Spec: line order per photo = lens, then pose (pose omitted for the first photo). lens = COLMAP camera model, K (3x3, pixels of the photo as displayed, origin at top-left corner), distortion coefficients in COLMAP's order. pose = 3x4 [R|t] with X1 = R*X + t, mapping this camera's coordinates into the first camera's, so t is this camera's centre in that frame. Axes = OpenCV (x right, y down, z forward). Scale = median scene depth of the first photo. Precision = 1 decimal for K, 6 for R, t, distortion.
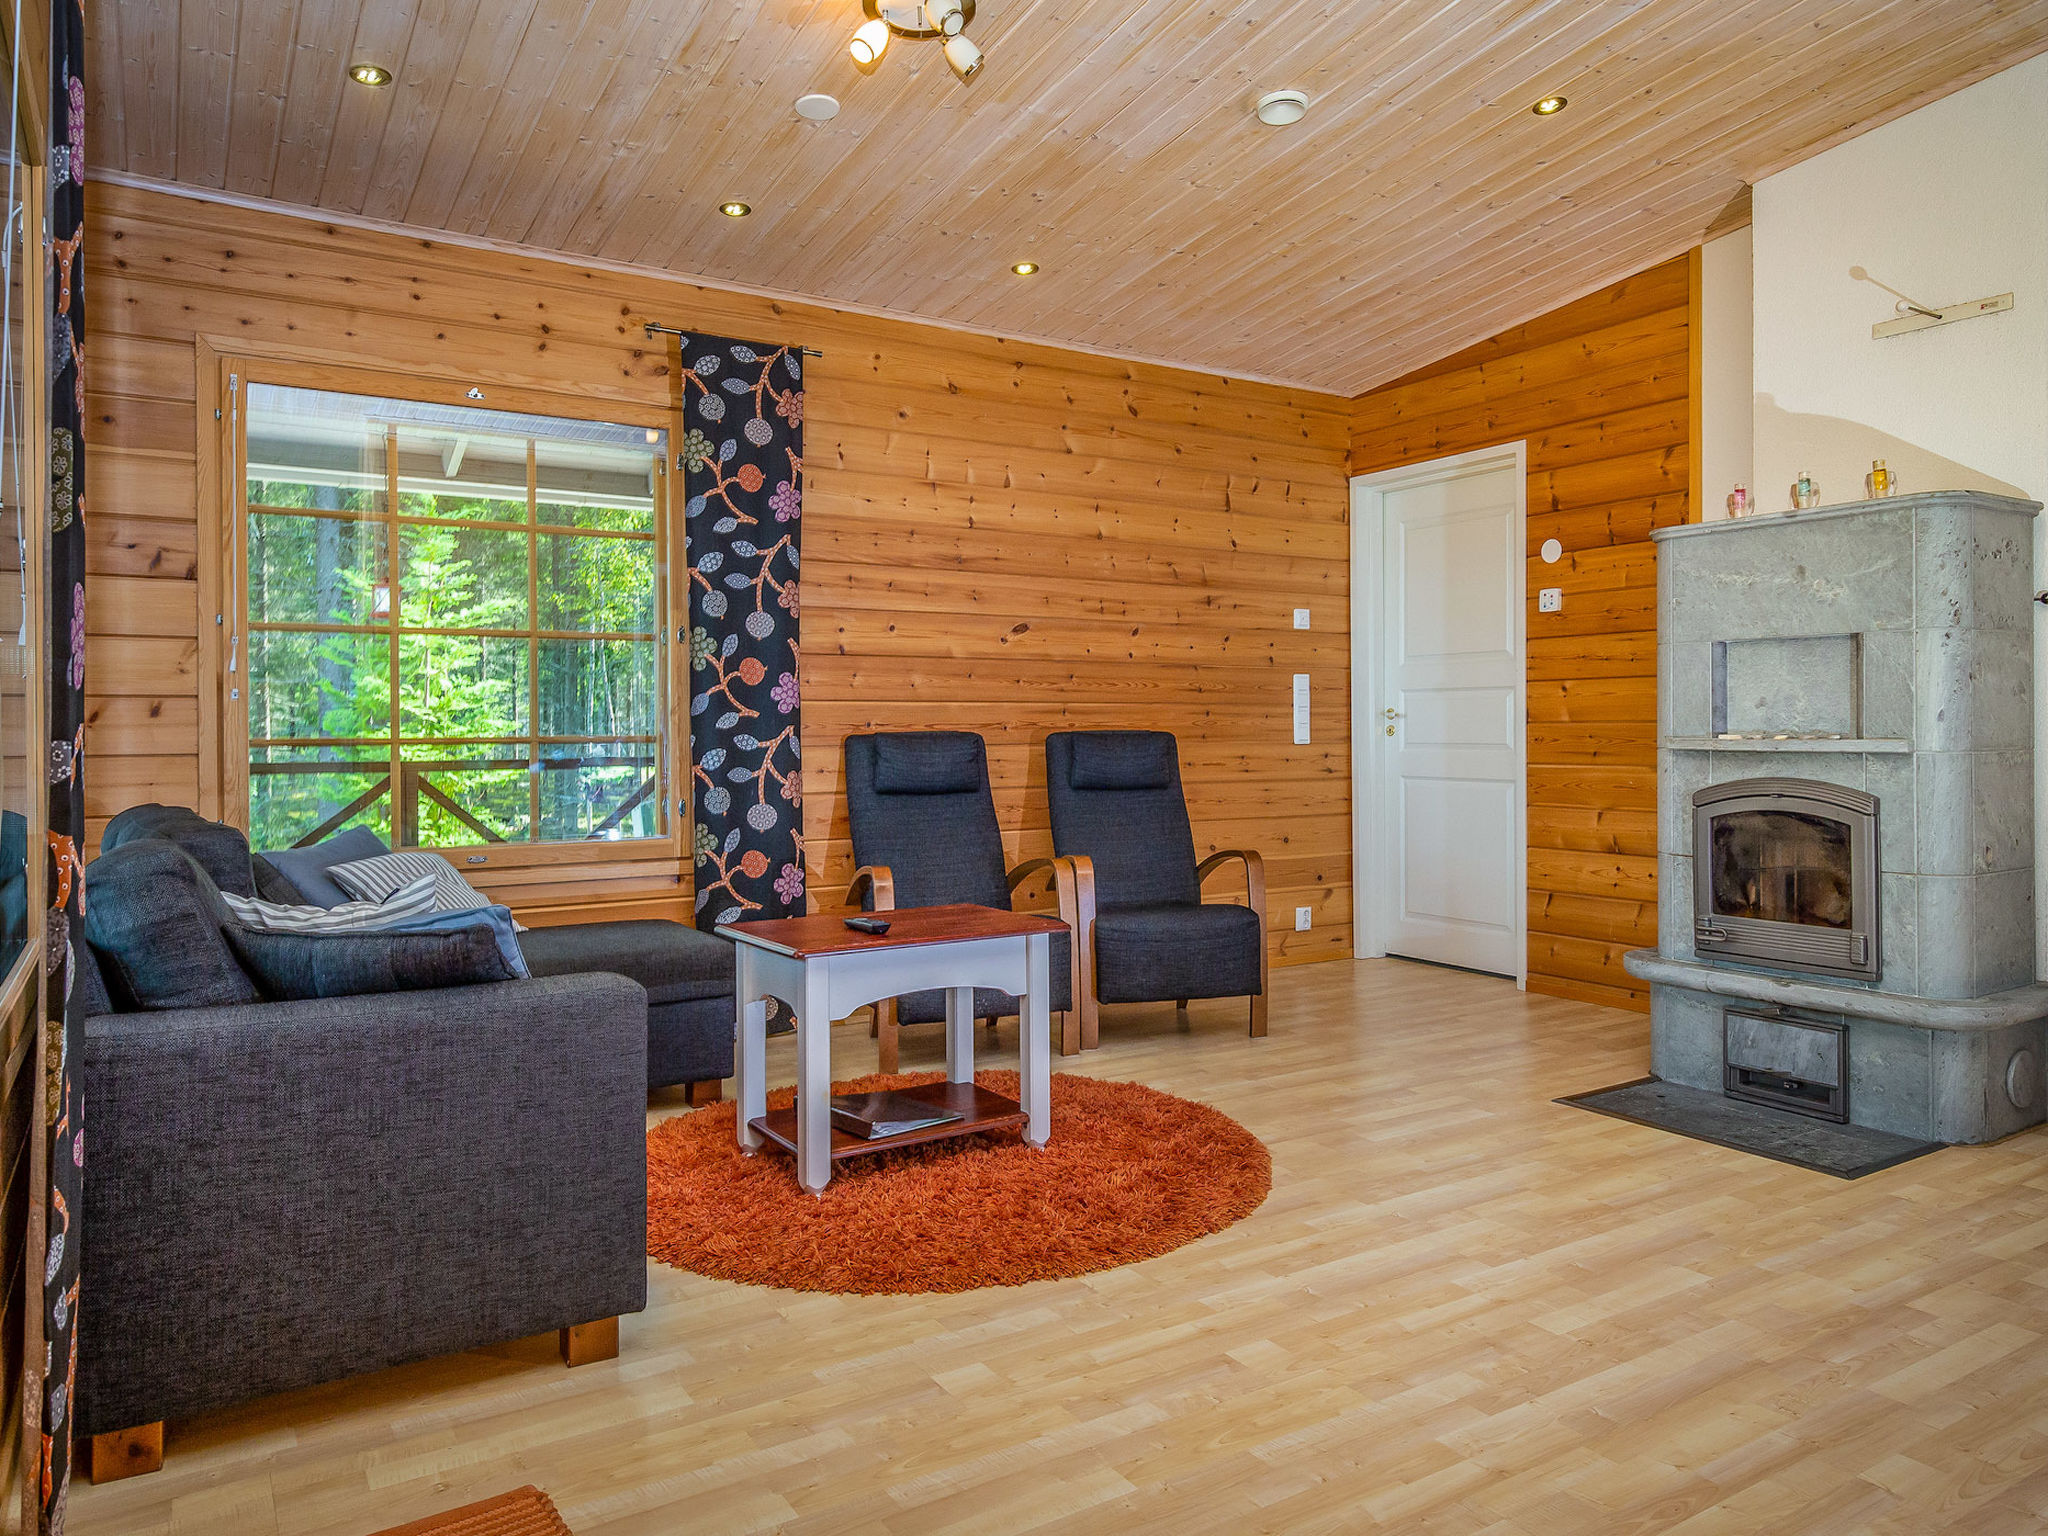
lens RADIAL K [[1401.6, 0, 1085.3], [0, 1401.6, 740.1], [0, 0, 1]] dist [0.004707, 0.003377]
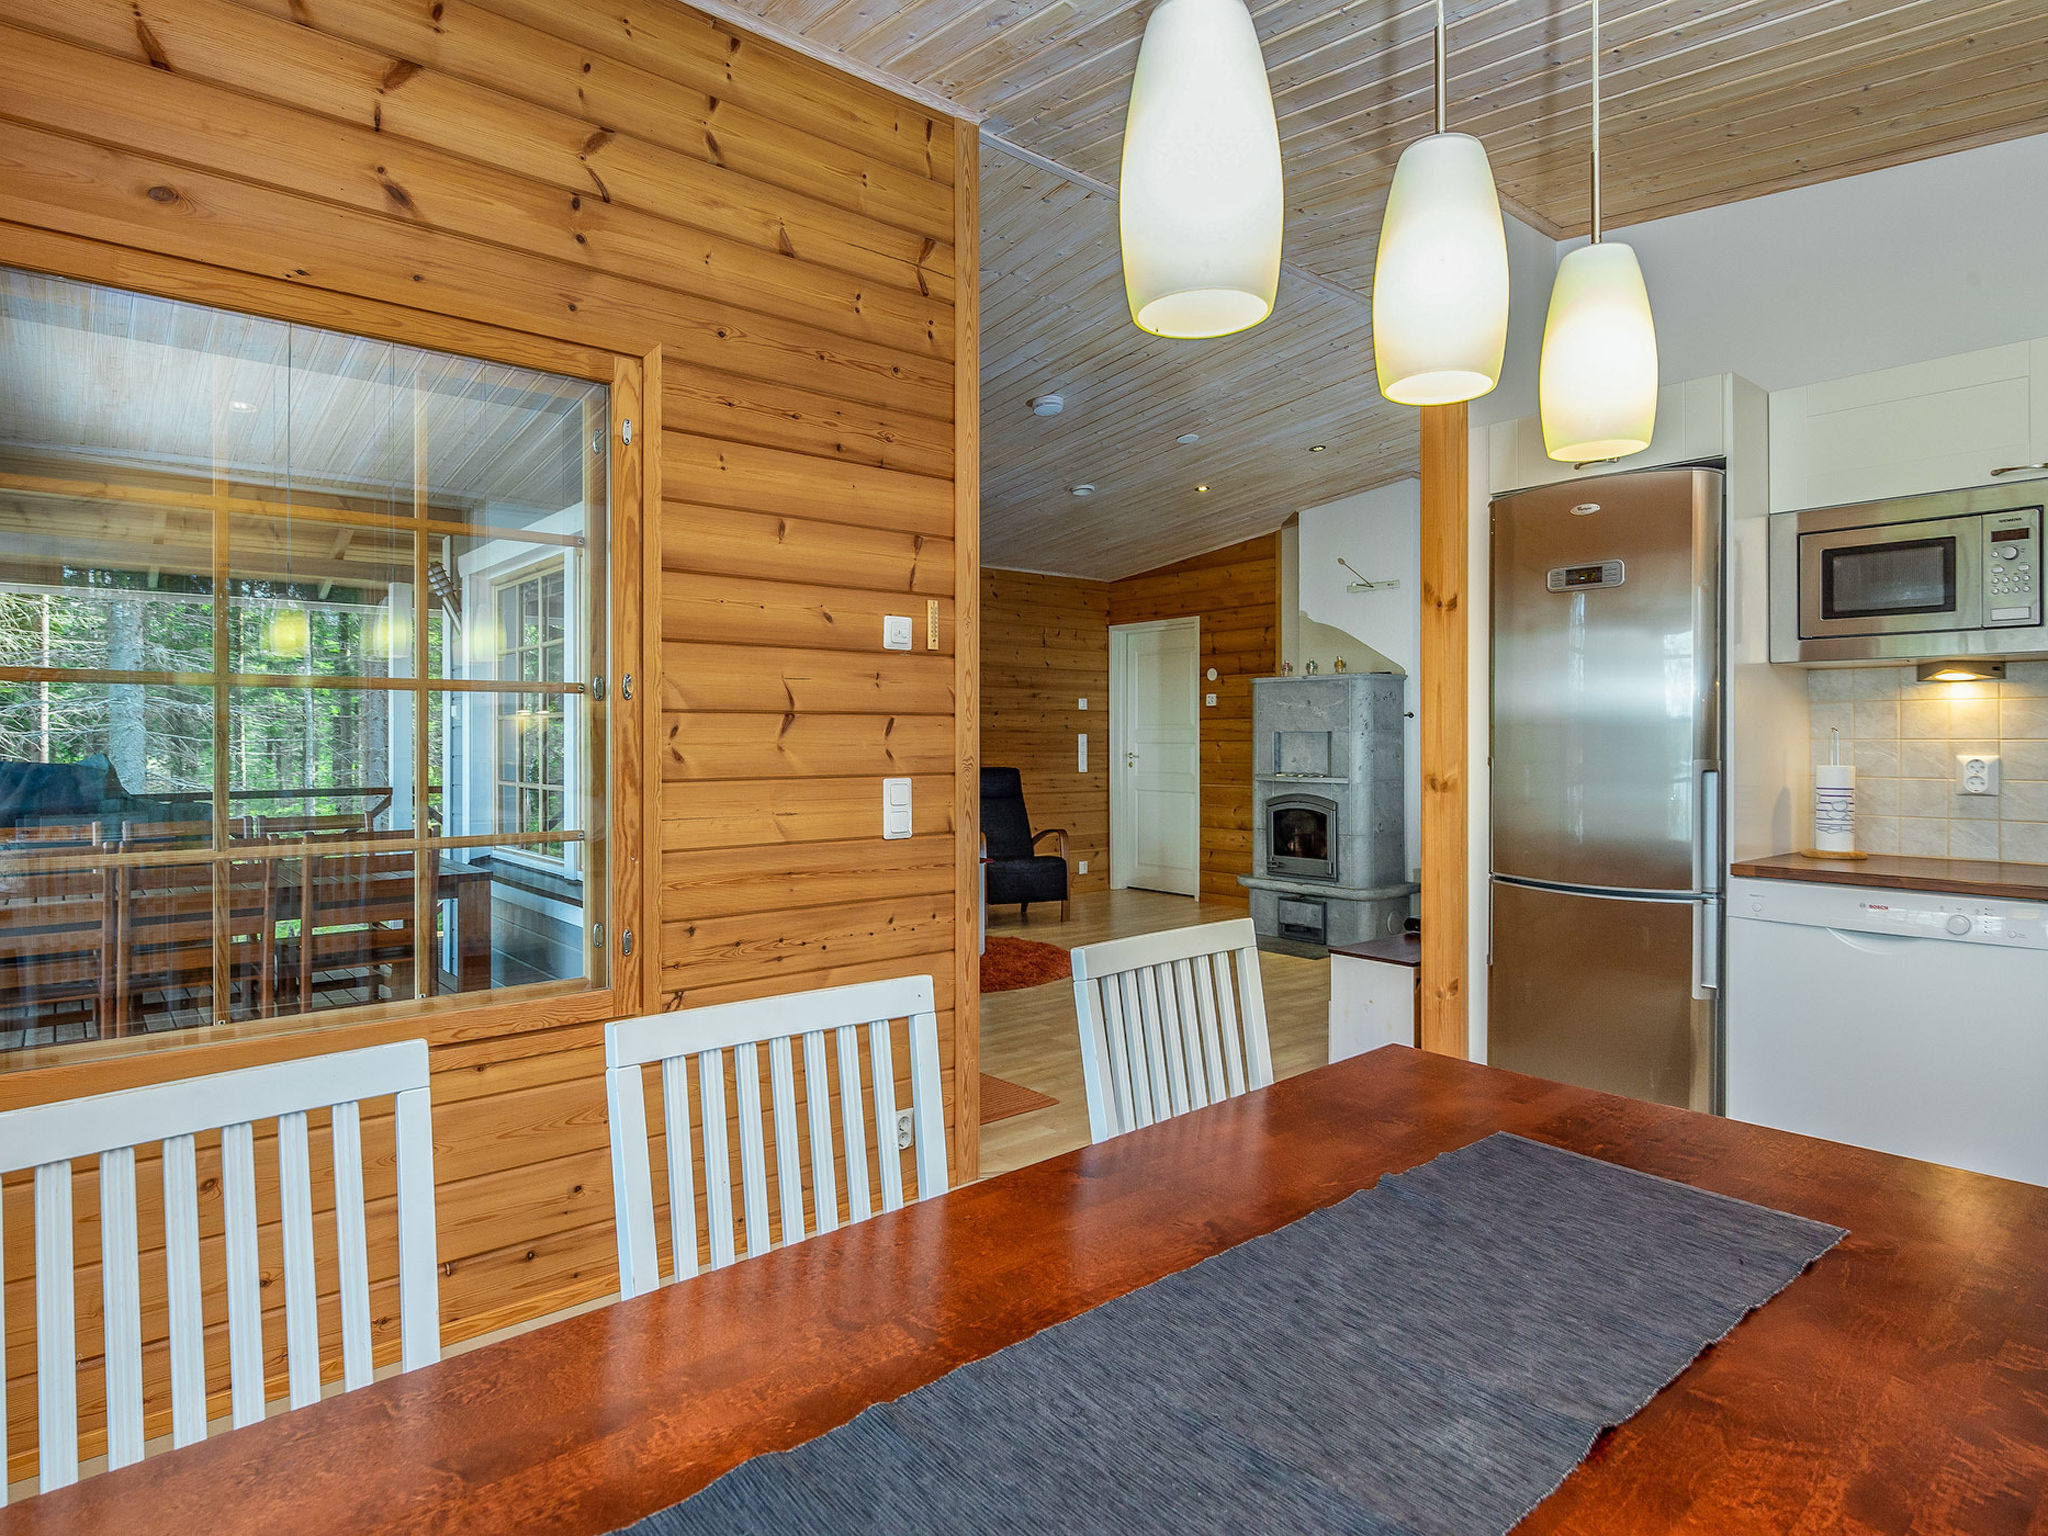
lens RADIAL K [[1155.6, 0, 1024.0], [0, 1155.6, 768.0], [0, 0, 1]] dist [-0.000708, -0.000087]
pose [[0.992336, -0.001615, 0.123562, -0.125936], [-0.000523, 0.999851, 0.017269, -0.033453], [-0.123571, -0.017201, 0.992187, -0.566721]]
